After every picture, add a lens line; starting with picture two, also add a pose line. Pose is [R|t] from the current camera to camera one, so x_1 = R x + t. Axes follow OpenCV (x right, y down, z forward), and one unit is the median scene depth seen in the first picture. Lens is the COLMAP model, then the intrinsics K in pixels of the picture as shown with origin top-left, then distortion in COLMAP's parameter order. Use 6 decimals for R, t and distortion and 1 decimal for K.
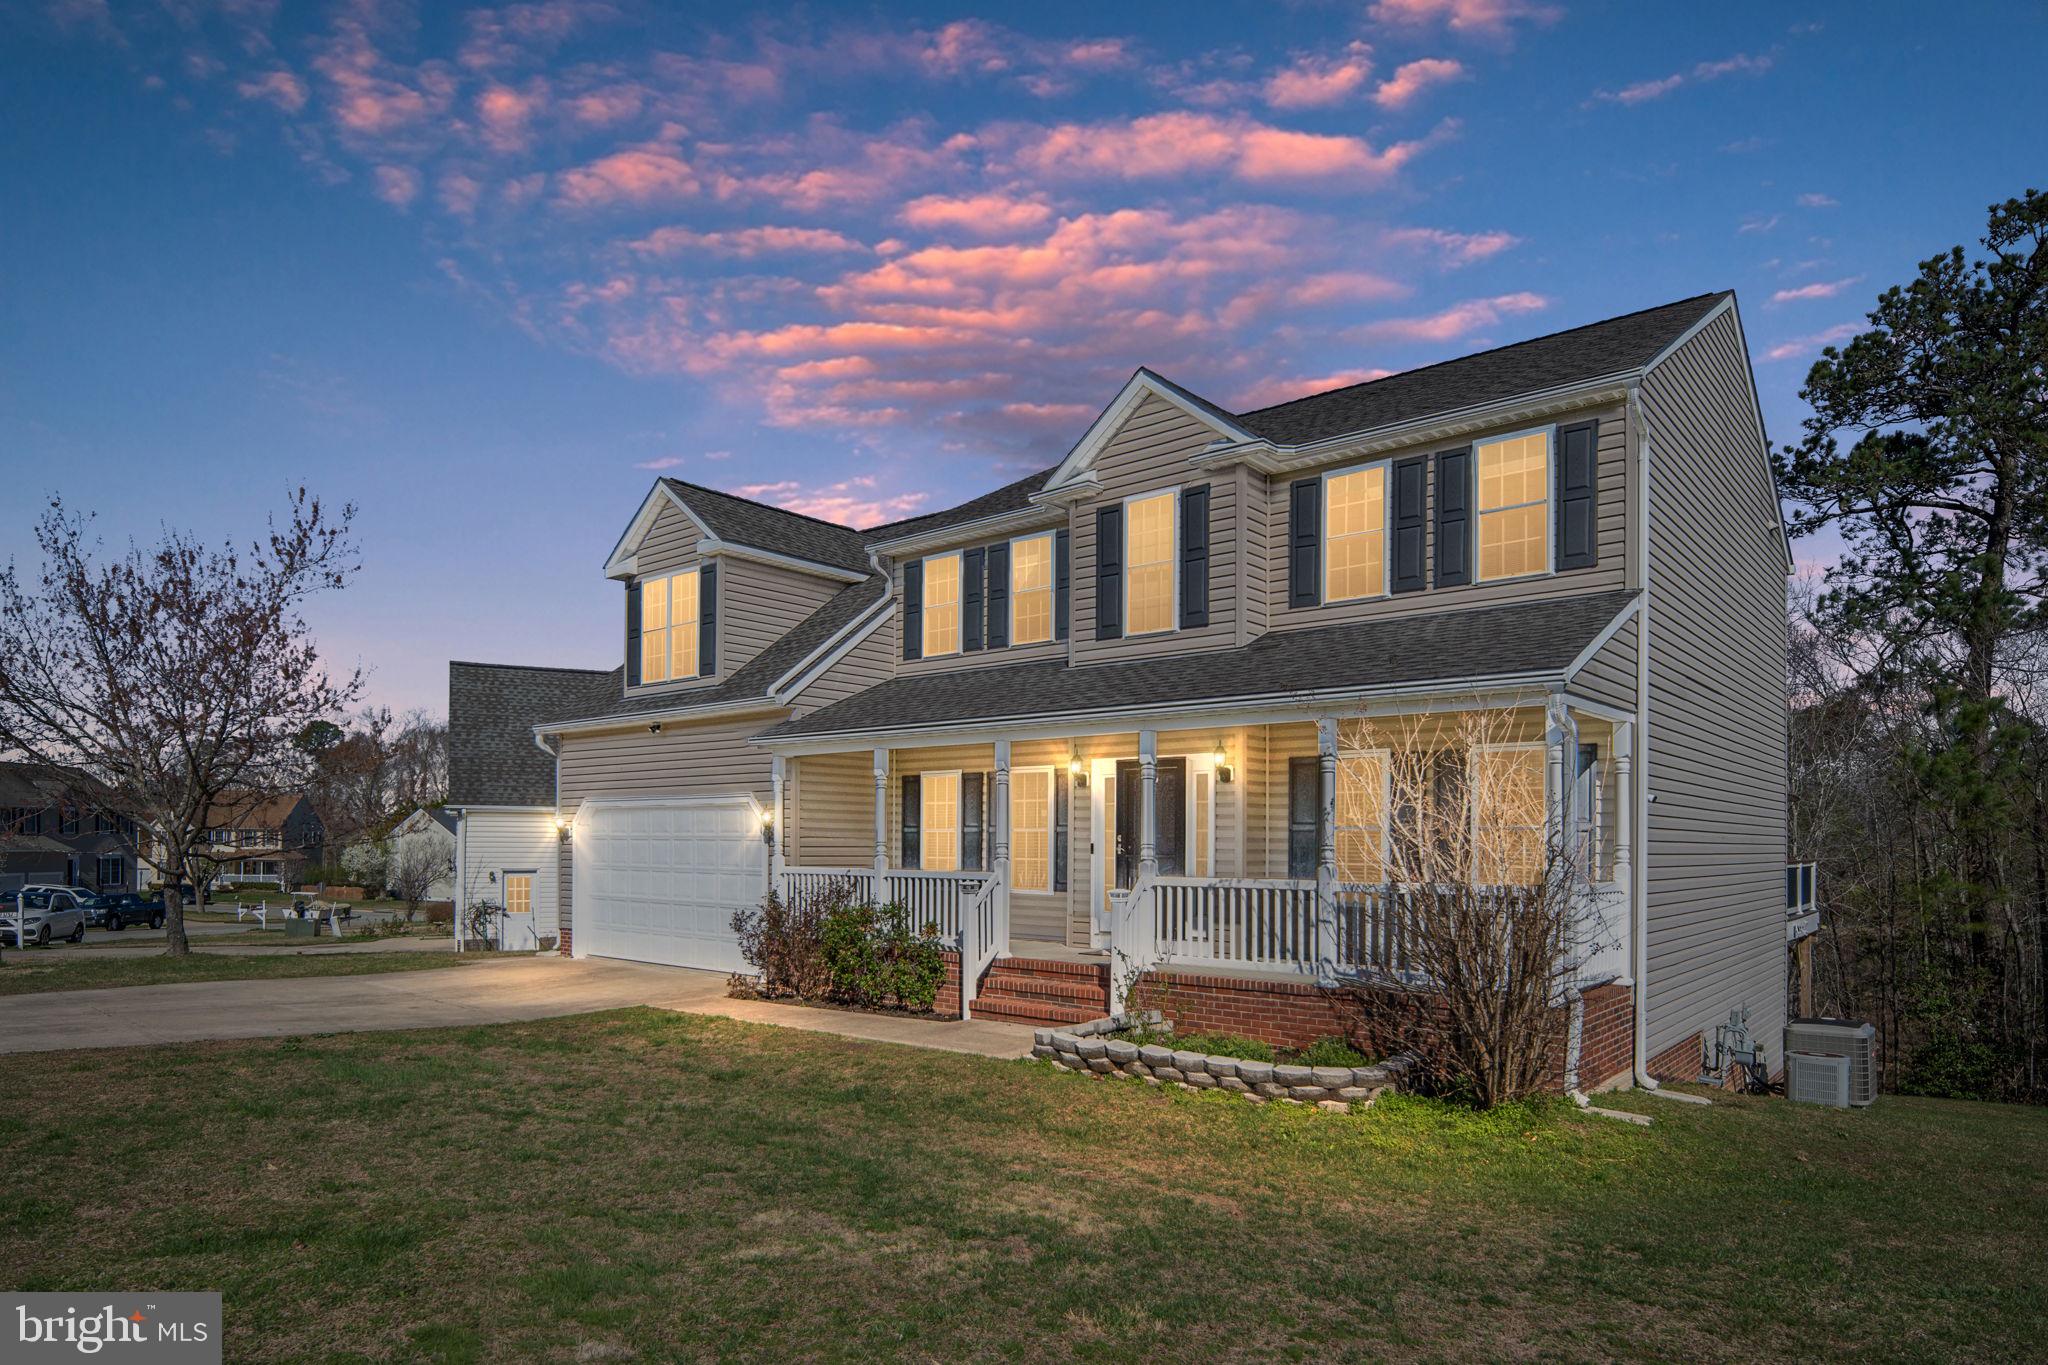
lens RADIAL K [[1172.6, 0, 1023.5], [0, 1172.6, 726.3], [0, 0, 1]] dist [0.002058, 0.000833]
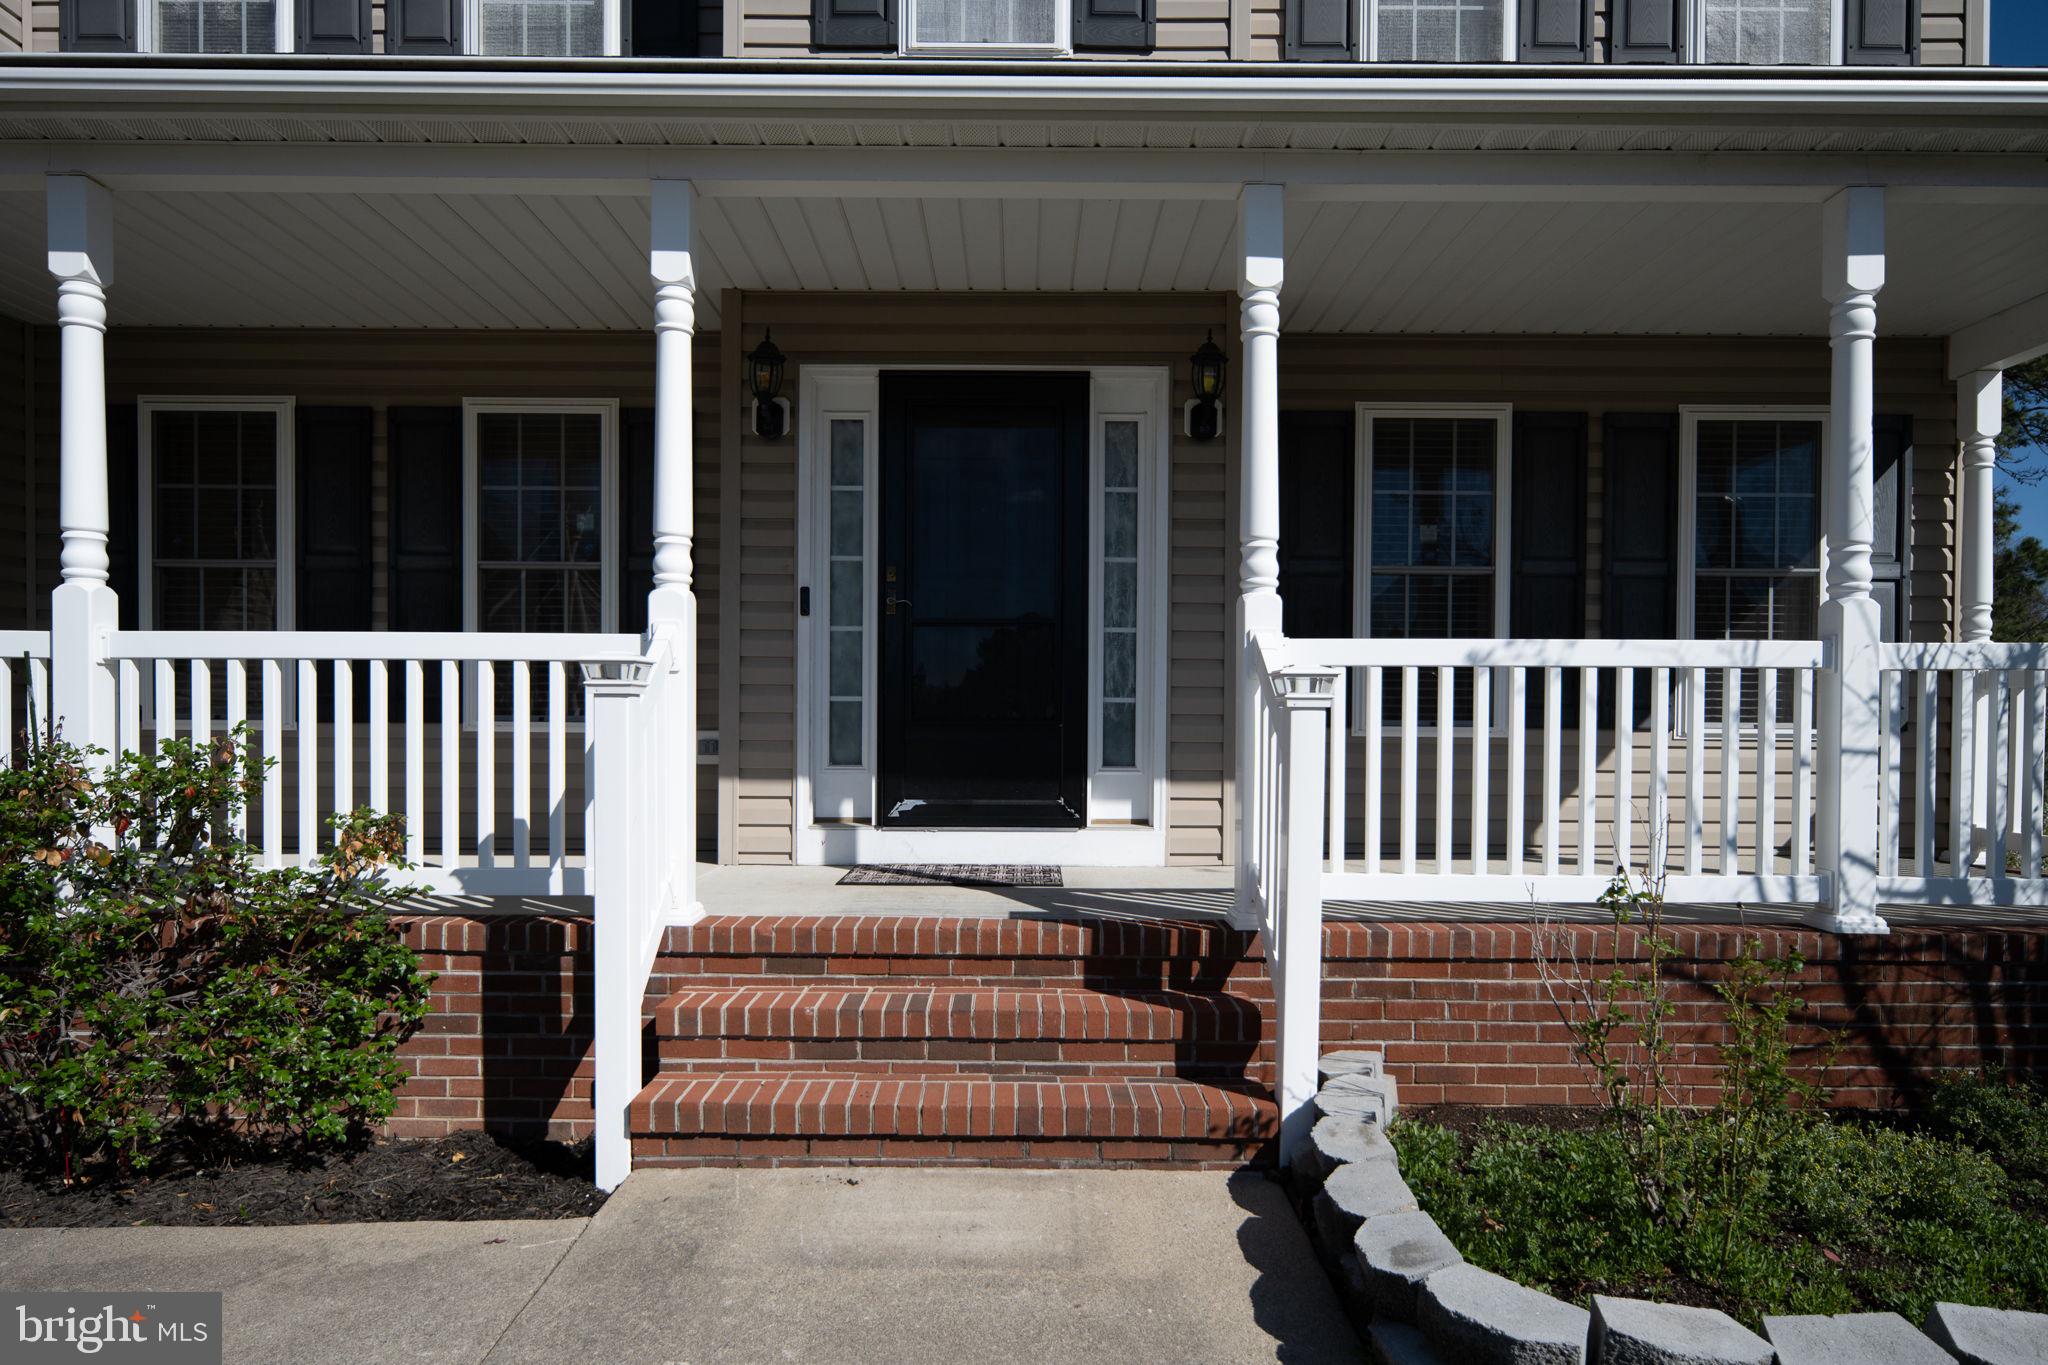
lens RADIAL K [[1172.6, 0, 1023.5], [0, 1172.6, 726.3], [0, 0, 1]] dist [0.002058, 0.000833]
pose [[0.770905, -0.000618, 0.636950, -0.143724], [-0.065081, 0.994690, 0.079733, 0.124173], [-0.633617, -0.102919, 0.766771, 0.752997]]
